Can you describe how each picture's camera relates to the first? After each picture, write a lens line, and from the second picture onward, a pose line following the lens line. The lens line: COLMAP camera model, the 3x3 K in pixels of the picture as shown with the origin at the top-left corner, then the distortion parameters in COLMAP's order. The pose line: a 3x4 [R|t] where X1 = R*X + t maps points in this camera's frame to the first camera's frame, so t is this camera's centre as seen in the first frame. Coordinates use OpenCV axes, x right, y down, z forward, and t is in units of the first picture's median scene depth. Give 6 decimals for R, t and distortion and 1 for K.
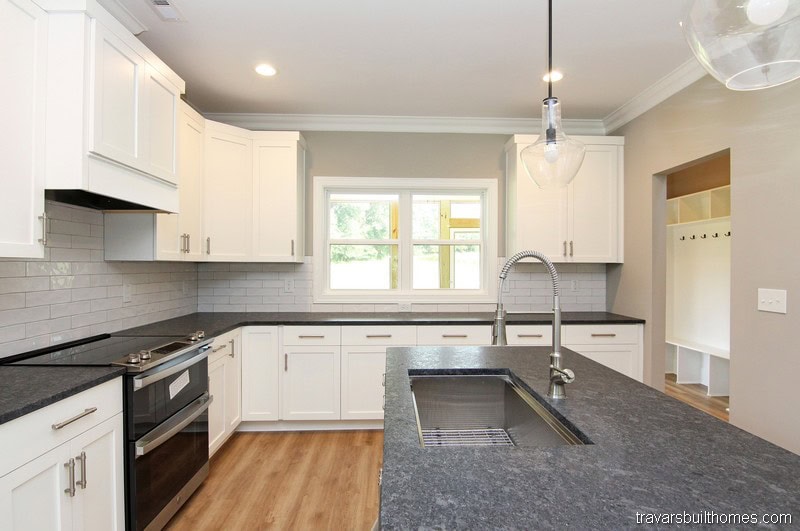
lens RADIAL K [[413.3, 0, 407.6], [0, 413.3, 266.5], [0, 0, 1]] dist [-0.015562, -0.000293]
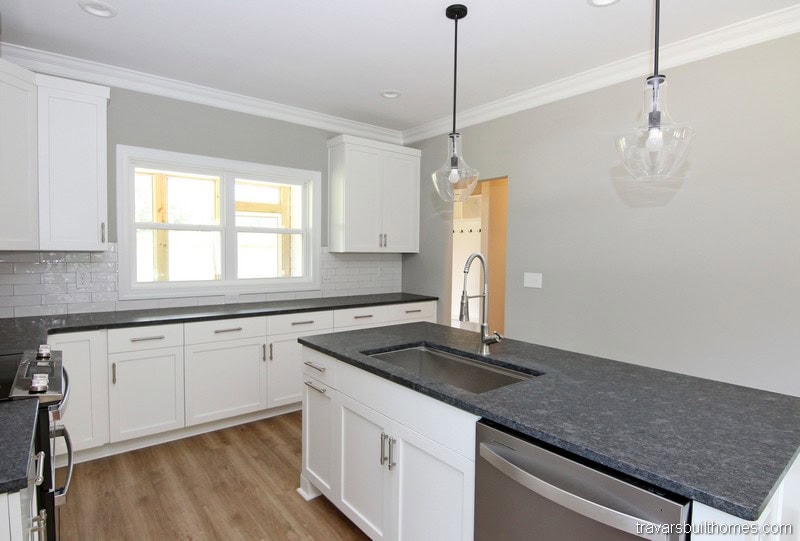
lens RADIAL K [[422.8, 0, 400.0], [0, 422.8, 270.5], [0, 0, 1]] dist [-0.001121, -0.026731]
pose [[0.806927, -0.020634, 0.590291, -0.284032], [-0.009741, 0.998789, 0.048228, -0.016524], [-0.590571, -0.044666, 0.805748, -0.001987]]
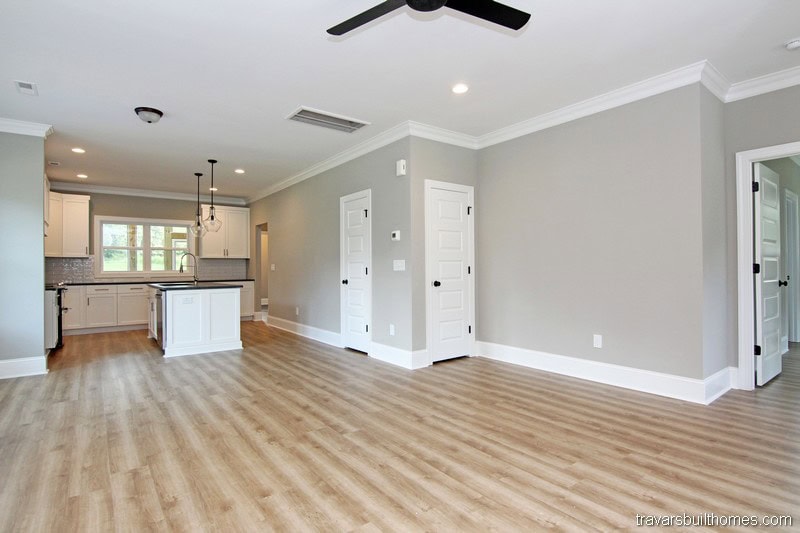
lens RADIAL K [[413.3, 0, 407.6], [0, 413.3, 267.5], [0, 0, 1]] dist [-0.015562, -0.000293]
pose [[0.813205, -0.009935, 0.581893, -0.155760], [0.015974, 0.999859, -0.005253, 0.076322], [-0.581758, 0.013567, 0.813248, -1.604940]]
